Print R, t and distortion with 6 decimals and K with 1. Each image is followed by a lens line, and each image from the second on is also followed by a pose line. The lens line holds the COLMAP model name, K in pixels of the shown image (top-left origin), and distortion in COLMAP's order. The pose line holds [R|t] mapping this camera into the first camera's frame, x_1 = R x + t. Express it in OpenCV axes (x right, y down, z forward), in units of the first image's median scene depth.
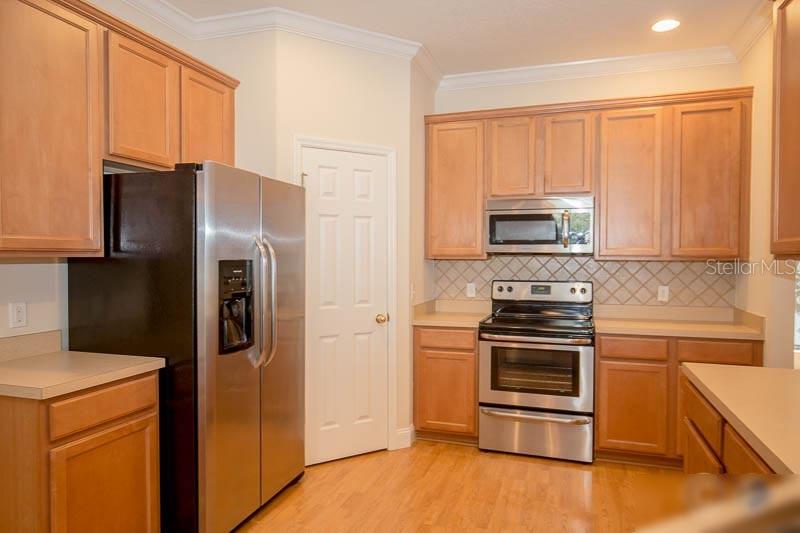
lens RADIAL K [[511.5, 0, 411.7], [0, 511.5, 273.3], [0, 0, 1]] dist [0.004360, 0.000759]
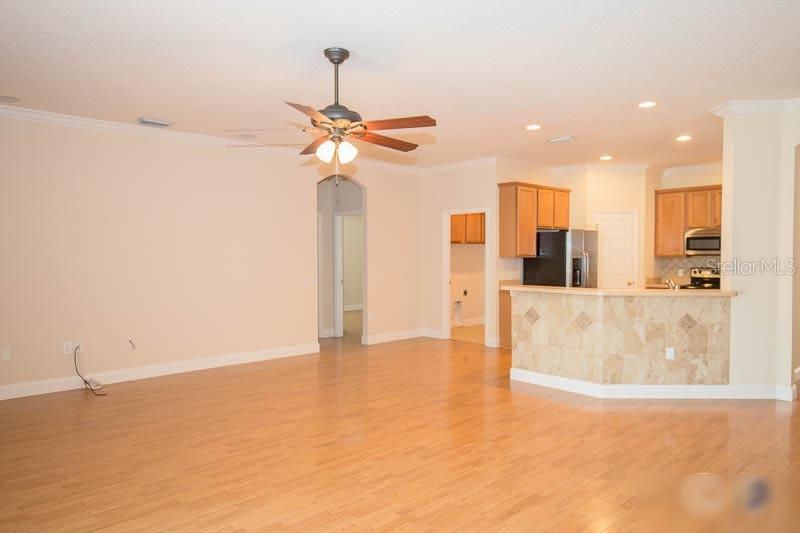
lens RADIAL K [[539.2, 0, 403.6], [0, 539.2, 270.9], [0, 0, 1]] dist [-0.001049, -0.001056]
pose [[0.864245, 0.010266, -0.502966, 0.277330], [-0.010790, 0.999940, 0.001869, 0.038867], [0.502955, 0.003811, 0.864304, -1.613452]]
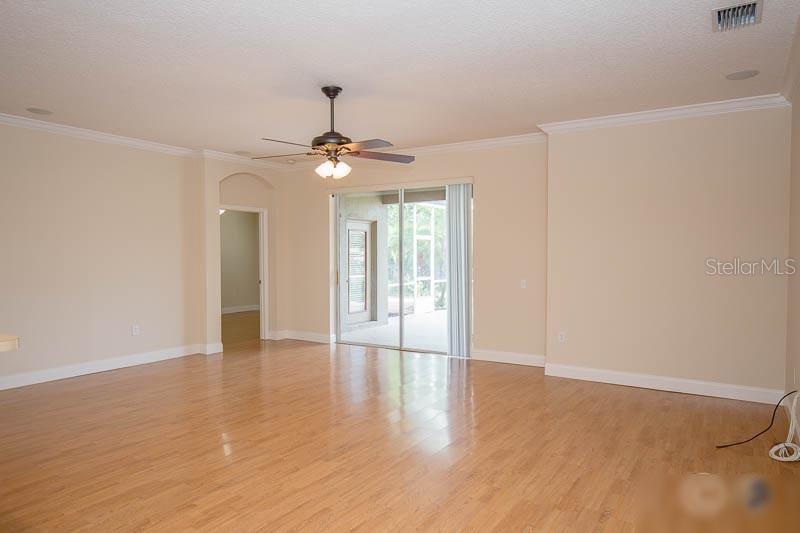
lens RADIAL K [[511.5, 0, 411.7], [0, 511.5, 273.3], [0, 0, 1]] dist [0.004360, 0.000759]
pose [[-0.969695, -0.014362, 0.243898, -0.862652], [0.001758, 0.997835, 0.065745, -0.026952], [-0.244314, 0.064181, -0.967570, 0.410150]]
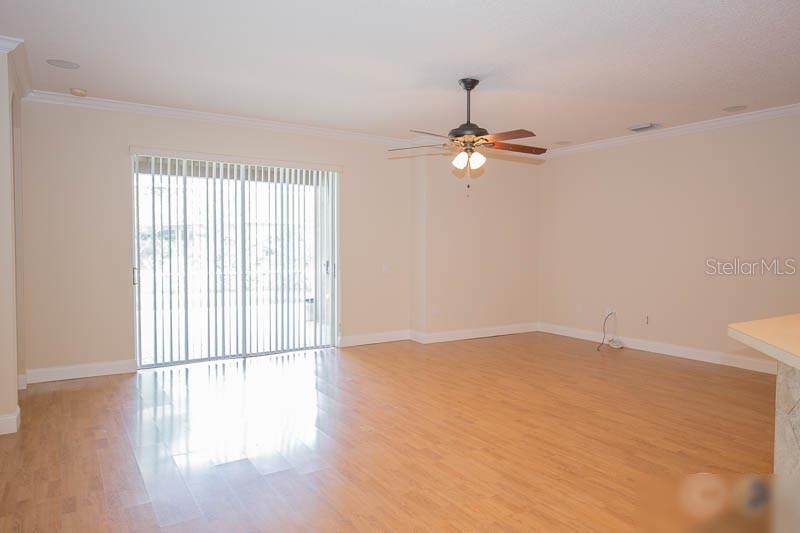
lens RADIAL K [[540.2, 0, 414.0], [0, 540.2, 241.5], [0, 0, 1]] dist [0.000781, -0.000161]
pose [[-0.639744, -0.002505, -0.768584, 0.753242], [-0.029136, 0.999355, 0.020995, -0.017607], [0.768036, 0.035825, -0.639404, -0.001900]]
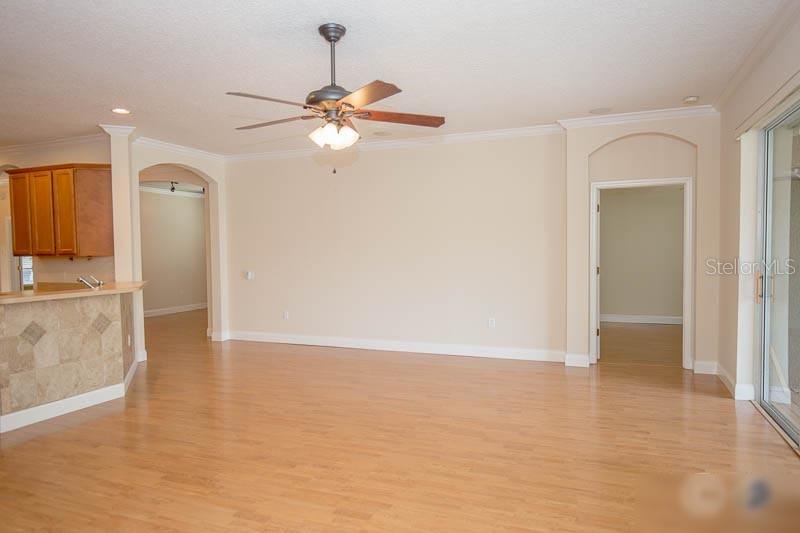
lens RADIAL K [[511.5, 0, 411.7], [0, 511.5, 273.3], [0, 0, 1]] dist [0.004360, 0.000759]
pose [[0.070102, -0.049059, 0.996333, -1.303145], [0.042304, 0.998038, 0.046166, 0.018739], [-0.996642, 0.038913, 0.072040, -0.966164]]
